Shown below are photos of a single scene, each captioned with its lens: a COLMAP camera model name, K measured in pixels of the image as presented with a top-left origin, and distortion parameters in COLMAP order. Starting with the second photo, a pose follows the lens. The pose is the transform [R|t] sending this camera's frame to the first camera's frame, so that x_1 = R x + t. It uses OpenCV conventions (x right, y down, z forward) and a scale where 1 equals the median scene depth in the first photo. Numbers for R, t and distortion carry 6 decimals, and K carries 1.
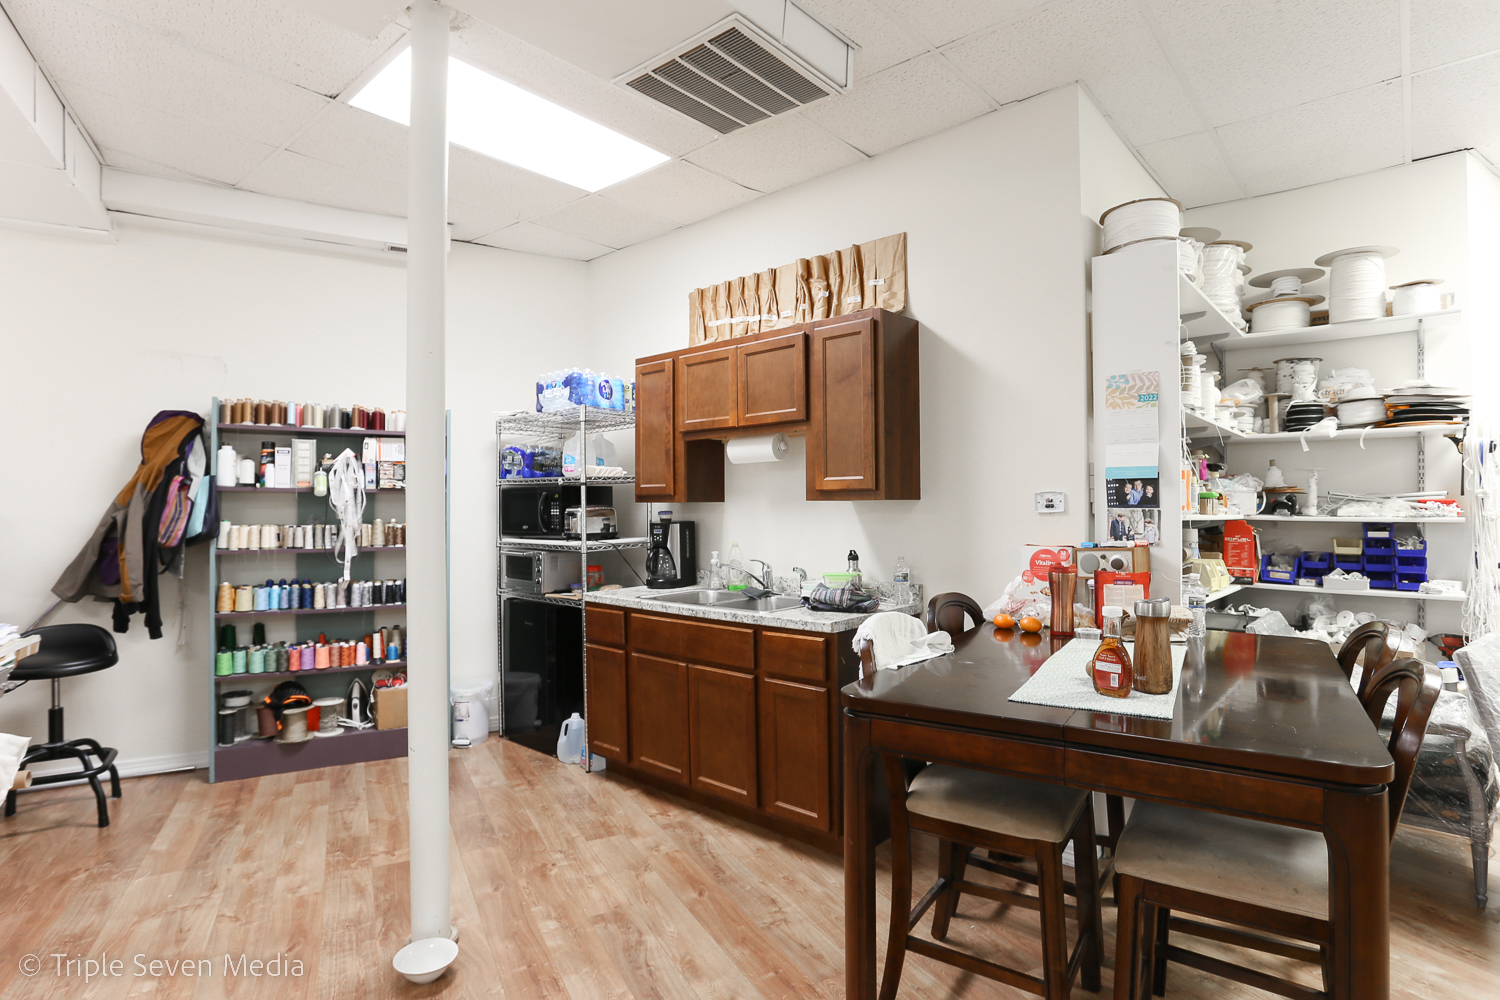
lens RADIAL K [[788.0, 0, 741.9], [0, 788.0, 506.7], [0, 0, 1]] dist [-0.073204, 0.039929]
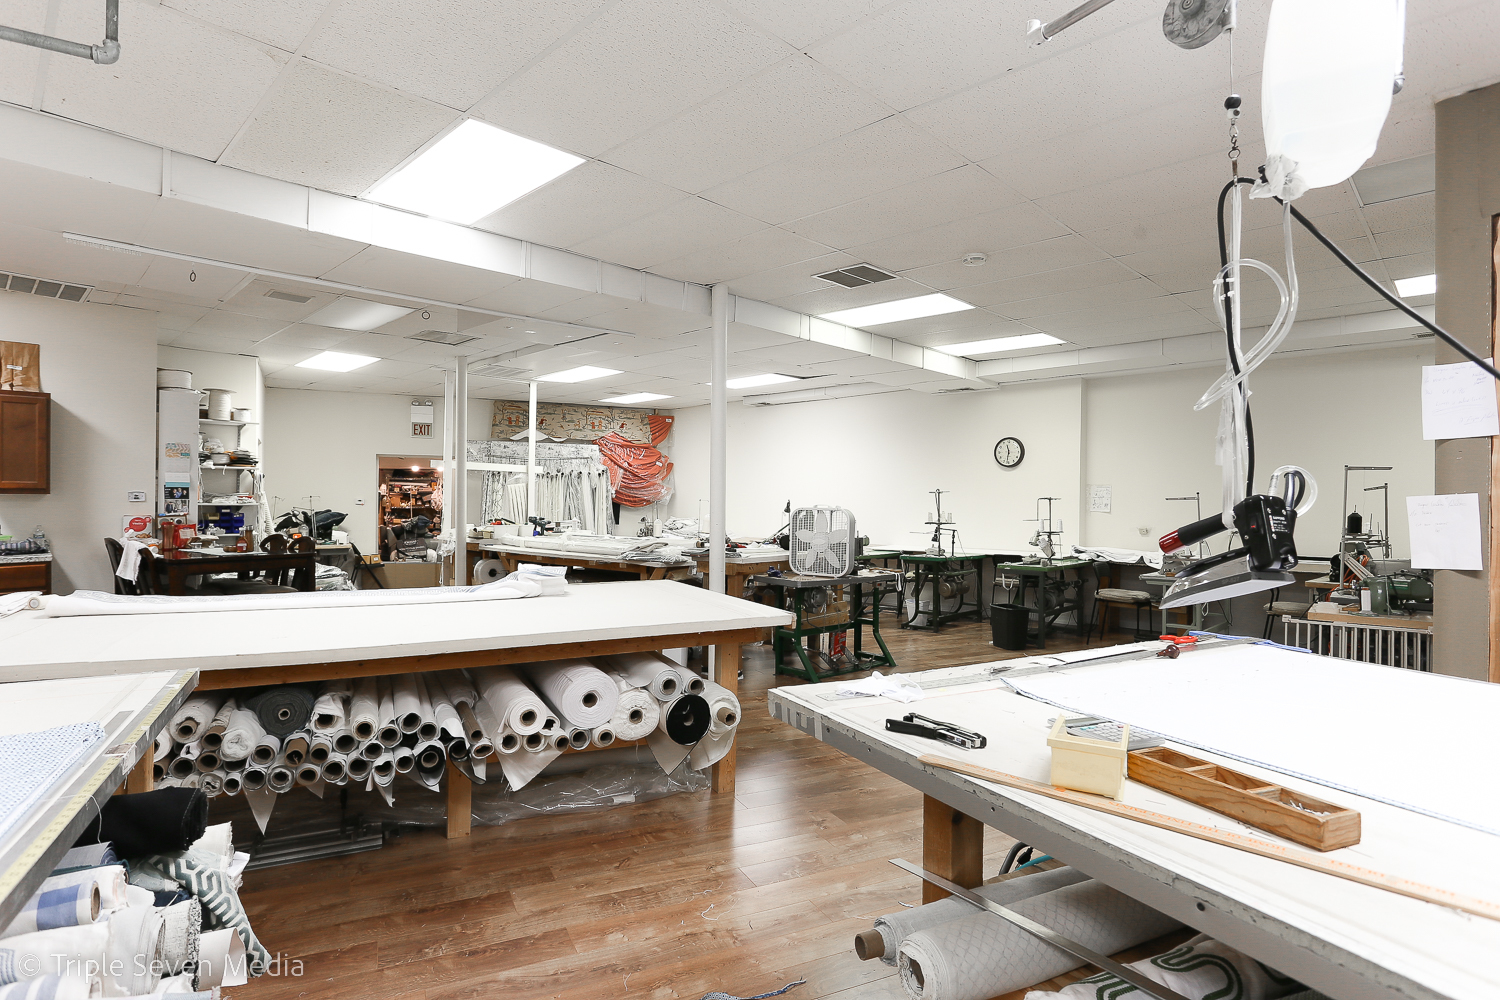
lens RADIAL K [[788.0, 0, 741.9], [0, 788.0, 506.7], [0, 0, 1]] dist [-0.073204, 0.039929]
pose [[0.069302, -0.004849, 0.997584, -1.470763], [-0.006917, 0.999962, 0.005341, 0.000113], [-0.997572, -0.007271, 0.069266, -0.780247]]
